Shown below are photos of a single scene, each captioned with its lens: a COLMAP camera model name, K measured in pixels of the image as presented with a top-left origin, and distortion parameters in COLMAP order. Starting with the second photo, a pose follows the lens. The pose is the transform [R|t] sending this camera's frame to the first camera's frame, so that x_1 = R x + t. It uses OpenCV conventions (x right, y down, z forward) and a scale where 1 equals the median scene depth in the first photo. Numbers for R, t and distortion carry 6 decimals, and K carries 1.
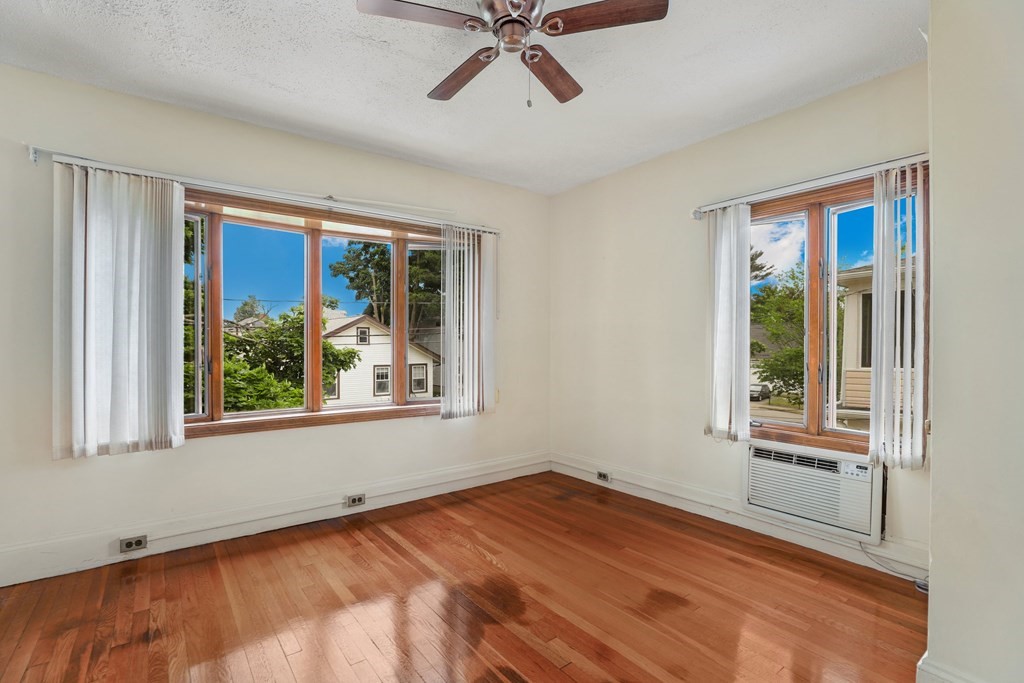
lens RADIAL K [[471.2, 0, 512.0], [0, 471.2, 341.5], [0, 0, 1]] dist [-0.055571, 0.017778]
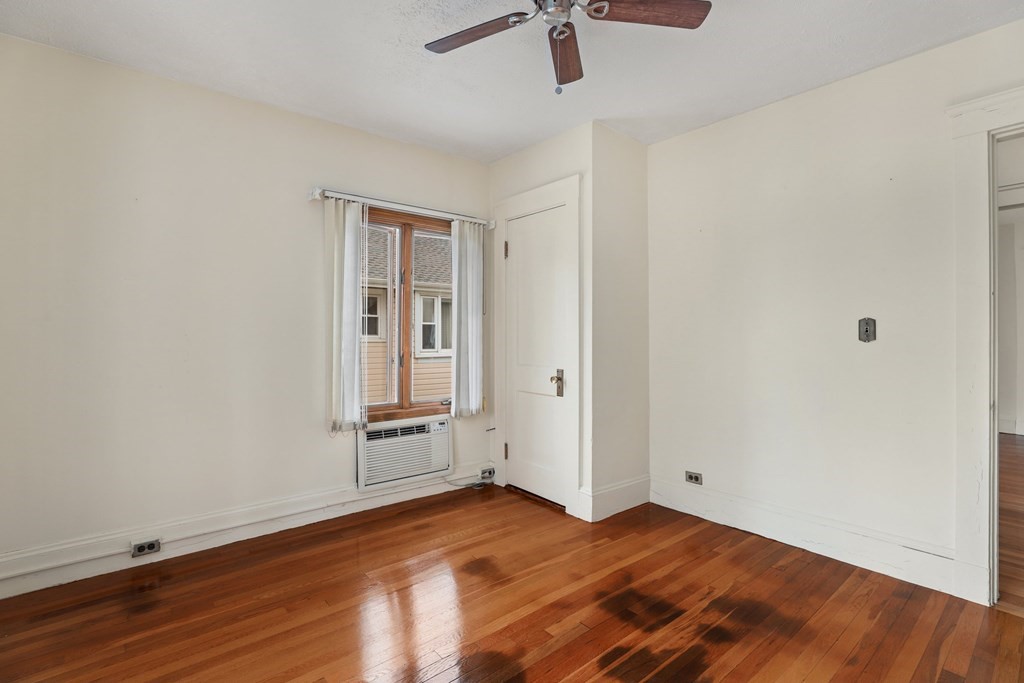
lens RADIAL K [[471.2, 0, 512.0], [0, 471.2, 341.5], [0, 0, 1]] dist [-0.055571, 0.017778]
pose [[-0.035367, -0.014576, 0.999268, -0.599298], [0.000432, 0.999893, 0.014600, 0.004276], [-0.999374, 0.000948, -0.035357, 0.747170]]
